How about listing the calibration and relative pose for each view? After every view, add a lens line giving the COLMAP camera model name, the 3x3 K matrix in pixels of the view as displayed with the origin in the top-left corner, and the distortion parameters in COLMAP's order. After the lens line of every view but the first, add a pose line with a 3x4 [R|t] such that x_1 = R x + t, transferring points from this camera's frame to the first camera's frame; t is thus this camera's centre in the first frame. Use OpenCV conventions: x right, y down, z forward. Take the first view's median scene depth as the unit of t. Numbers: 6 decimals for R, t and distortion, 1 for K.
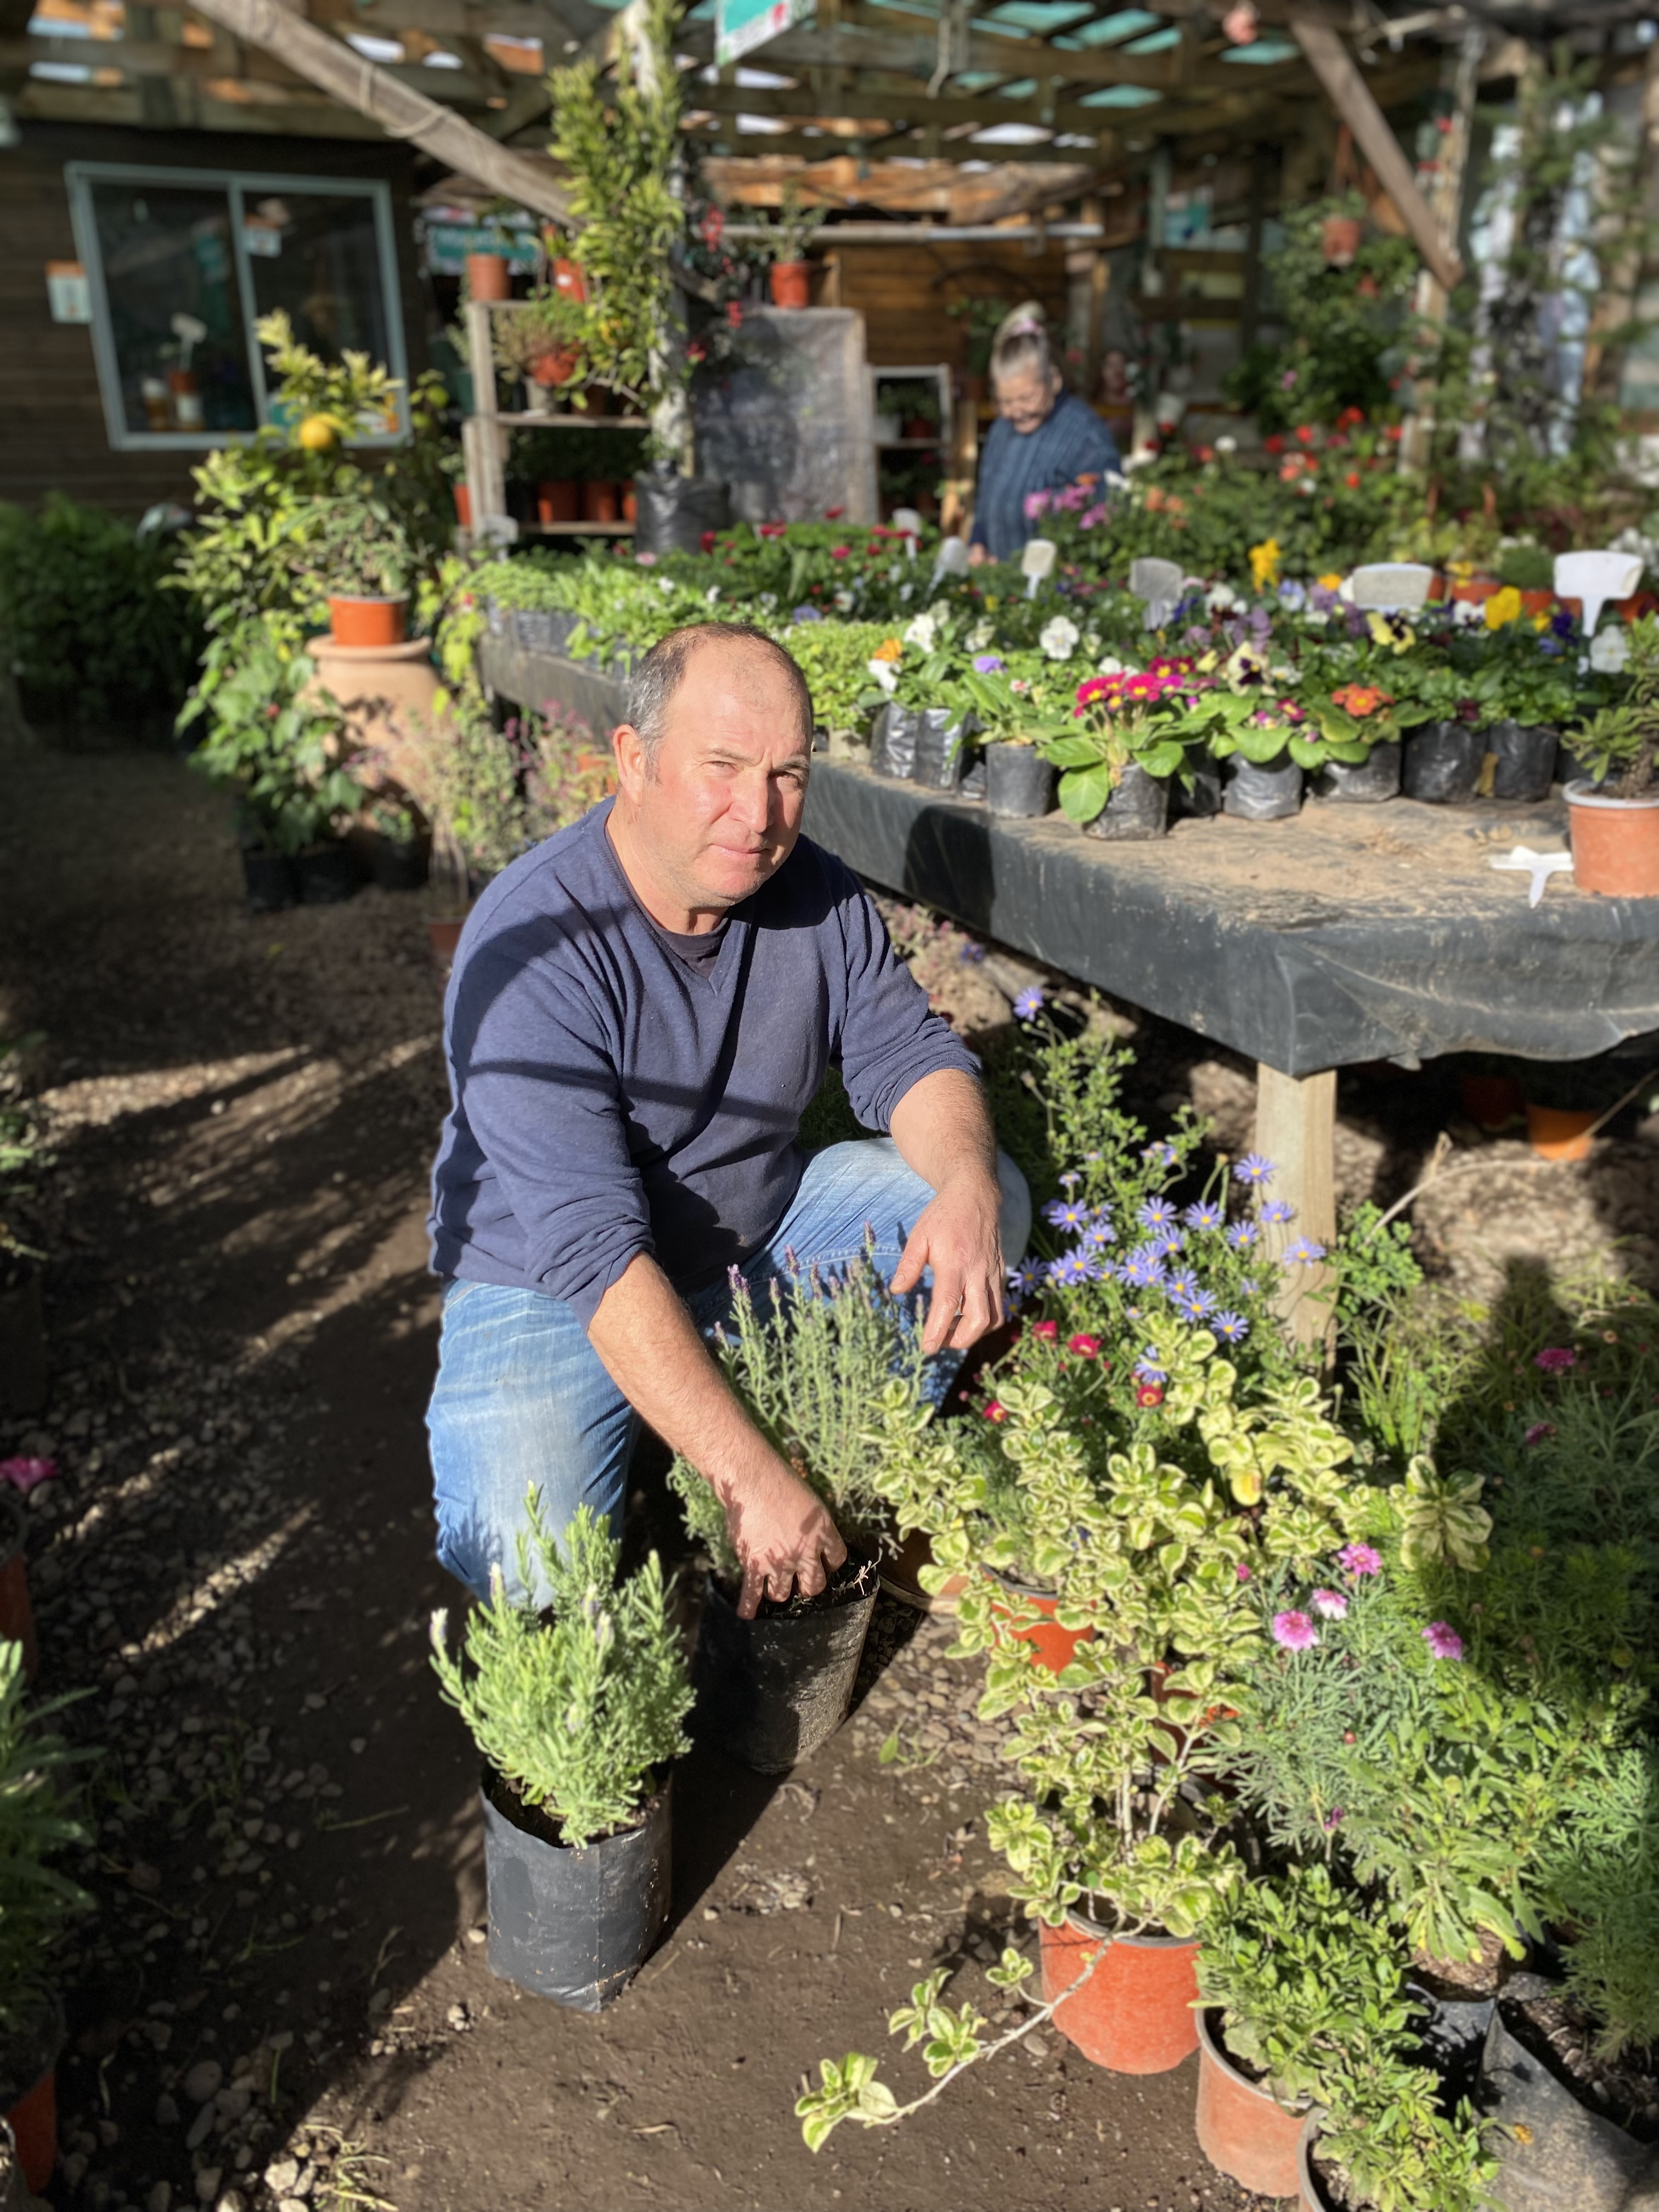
lens RADIAL K [[1661.1, 0, 829.5], [0, 1661.1, 1106.0], [0, 0, 1]] dist [0.002318, -0.016123]
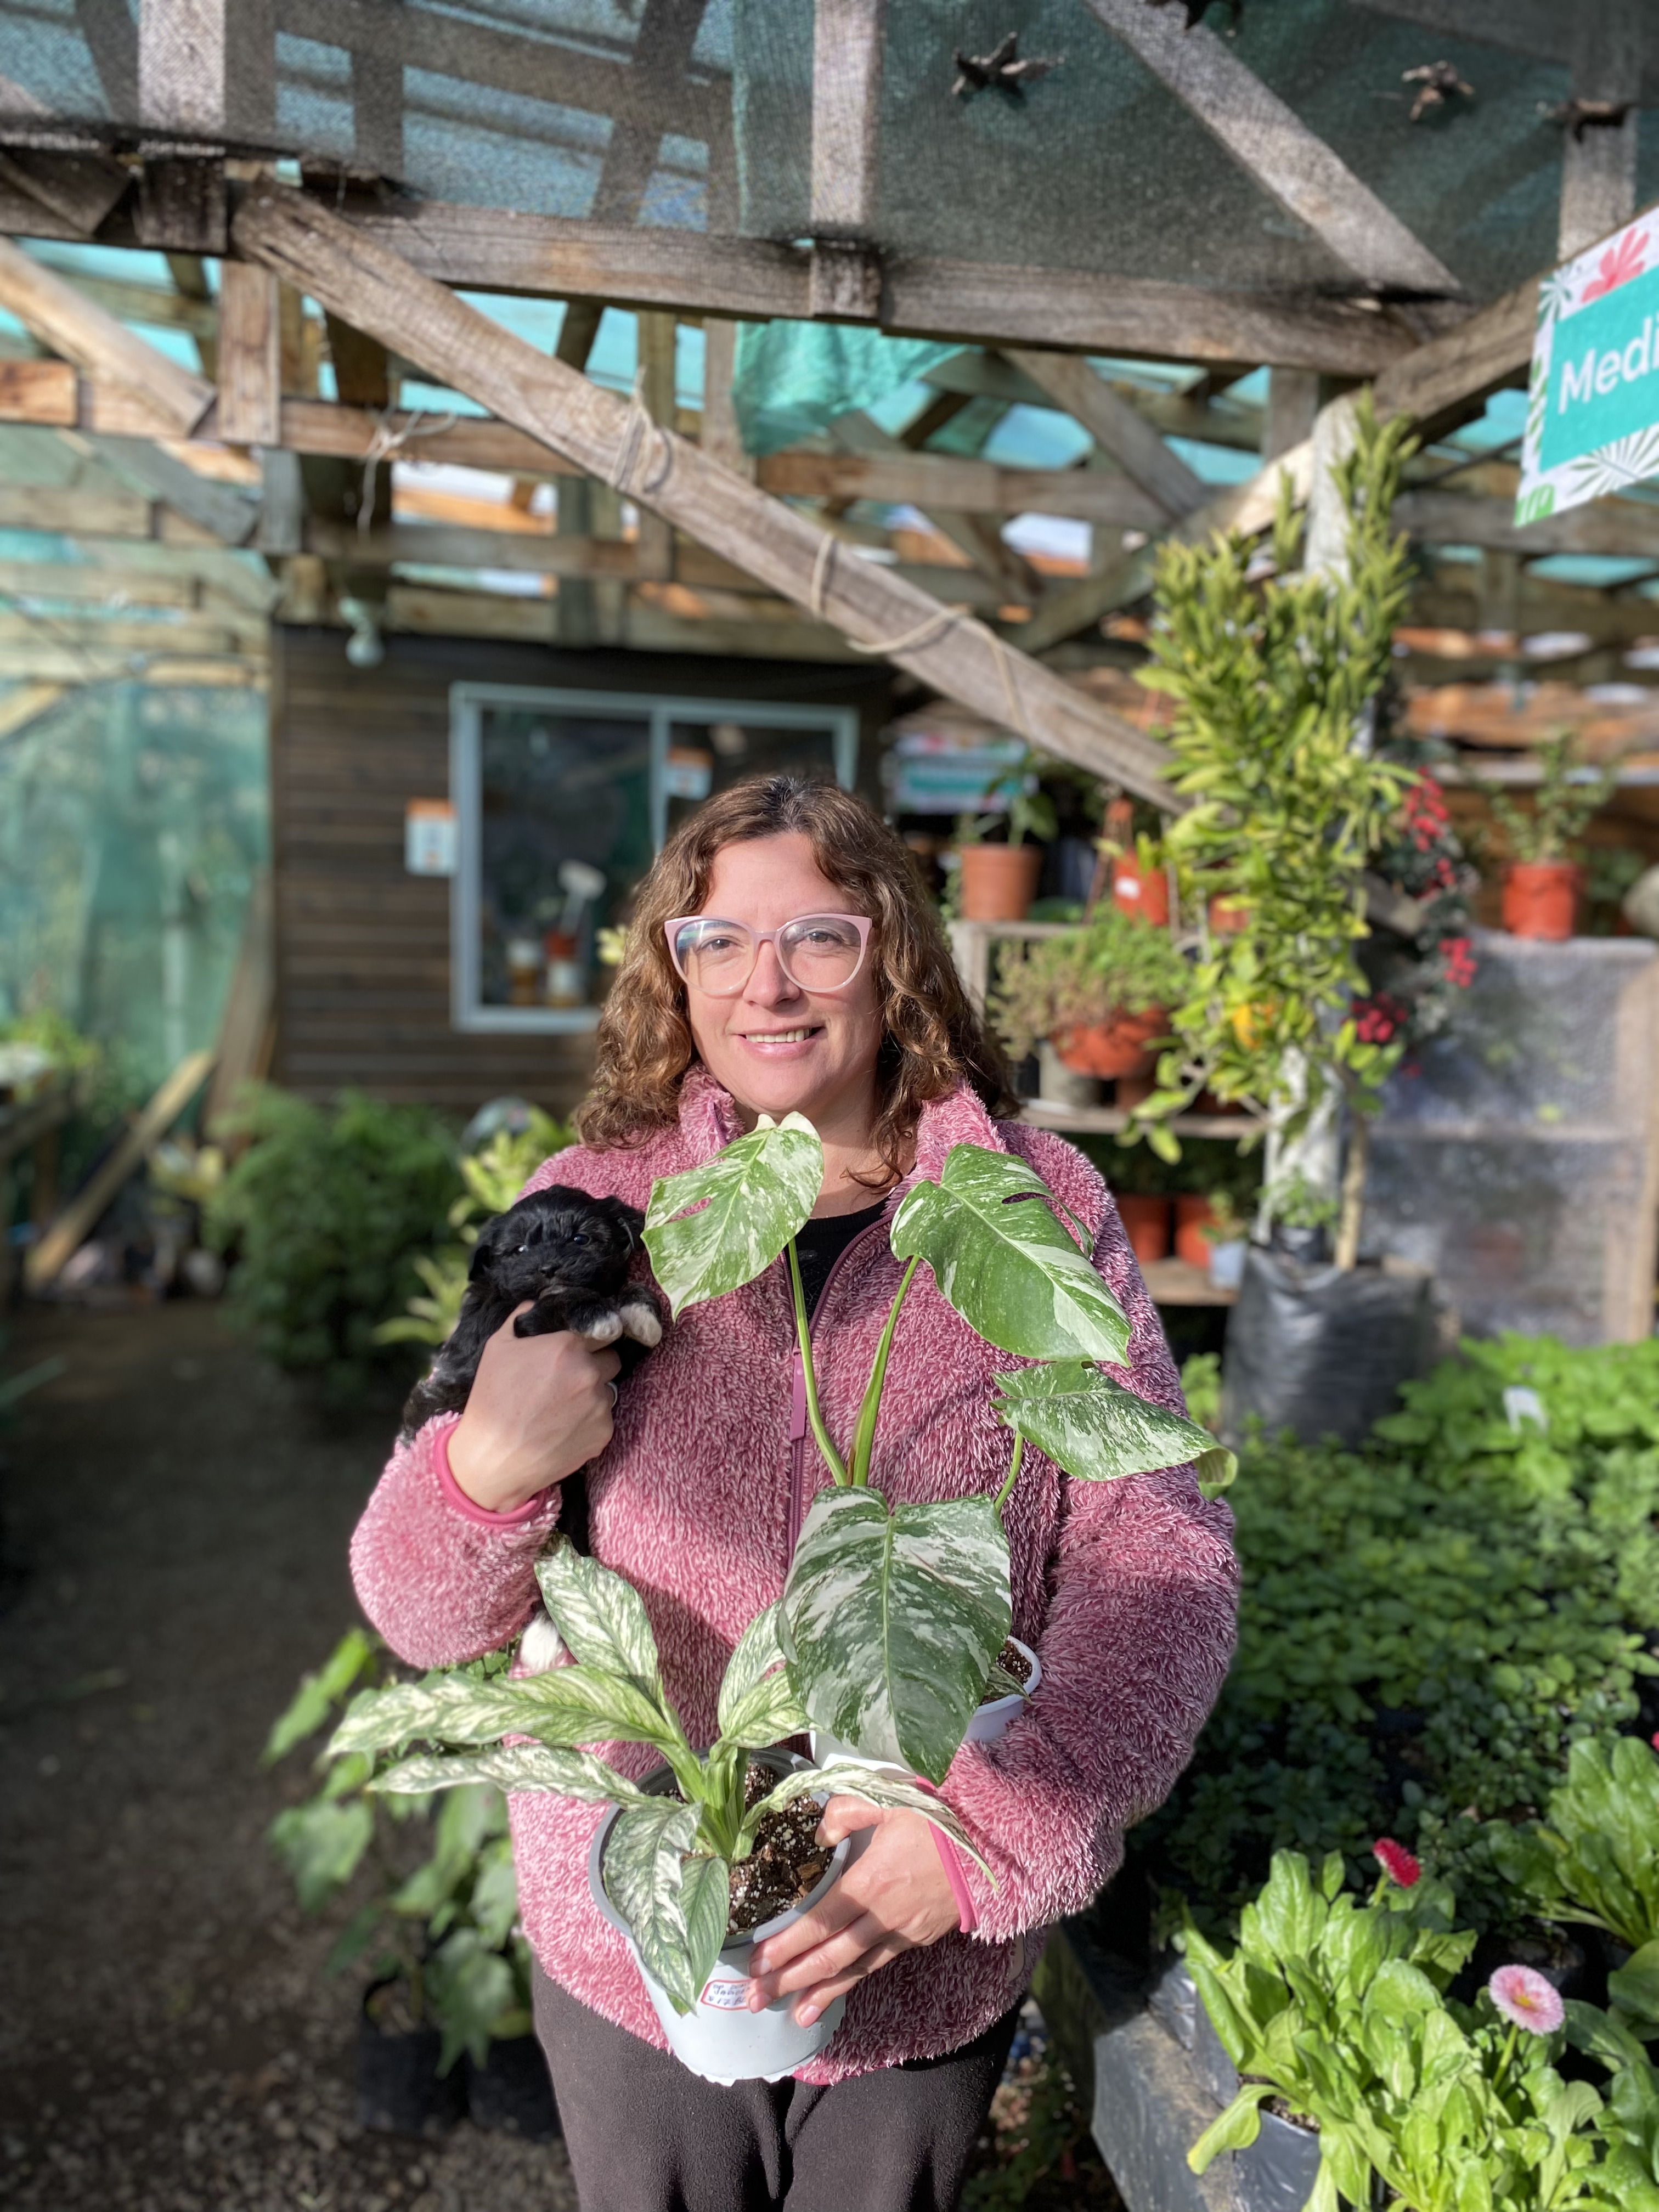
lens RADIAL K [[1661.1, 0, 829.5], [0, 1661.1, 1106.0], [0, 0, 1]] dist [0.002318, -0.016123]
pose [[0.967417, 0.066395, -0.244329, -0.090057], [-0.128748, 0.959928, -0.248923, -0.215486], [0.218011, 0.272269, 0.937198, 0.373851]]
